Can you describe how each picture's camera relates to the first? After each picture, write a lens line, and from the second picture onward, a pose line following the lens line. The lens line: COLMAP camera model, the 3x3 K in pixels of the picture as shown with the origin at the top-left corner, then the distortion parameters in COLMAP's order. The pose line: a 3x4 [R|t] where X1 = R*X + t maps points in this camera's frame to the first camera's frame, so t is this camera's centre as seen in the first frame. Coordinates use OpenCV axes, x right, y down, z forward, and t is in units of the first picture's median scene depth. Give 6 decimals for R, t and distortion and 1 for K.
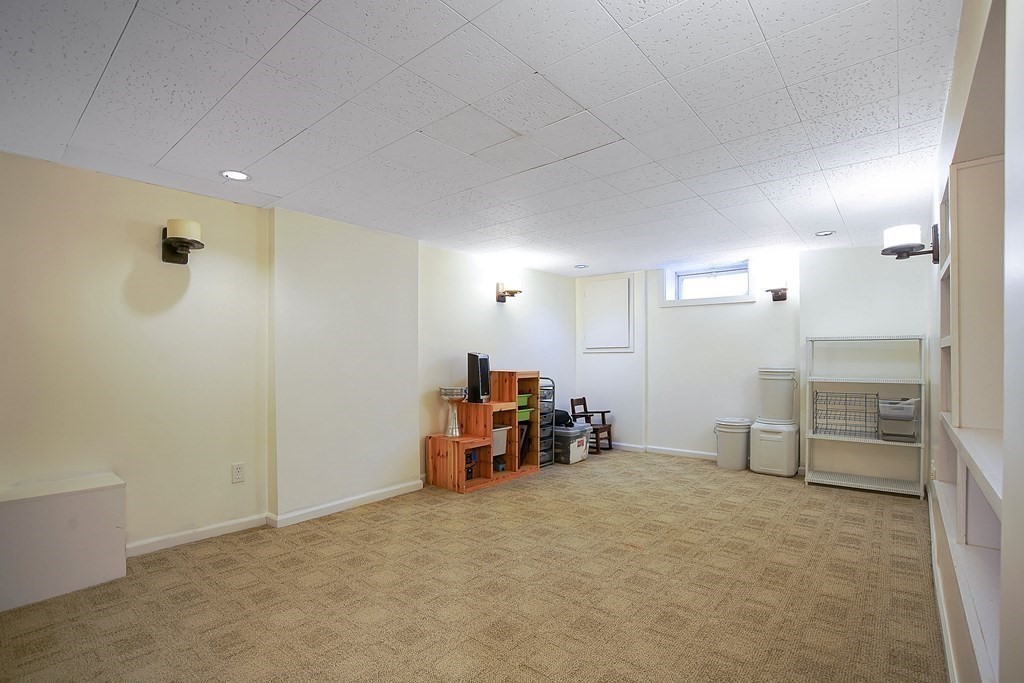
lens RADIAL K [[473.1, 0, 511.9], [0, 473.1, 352.2], [0, 0, 1]] dist [-0.055042, 0.015341]
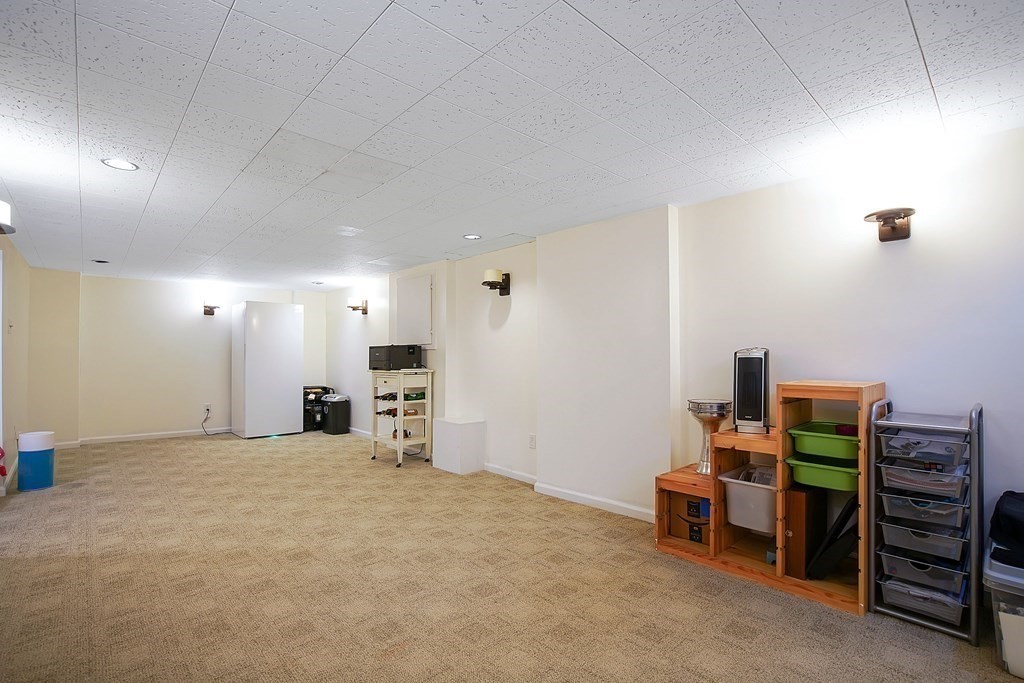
lens RADIAL K [[473.1, 0, 511.9], [0, 473.1, 352.2], [0, 0, 1]] dist [-0.055042, 0.015341]
pose [[-0.117637, -0.004215, -0.993048, 0.735004], [0.015403, 0.999863, -0.006069, 0.007113], [0.992937, -0.016010, -0.117556, 1.037219]]
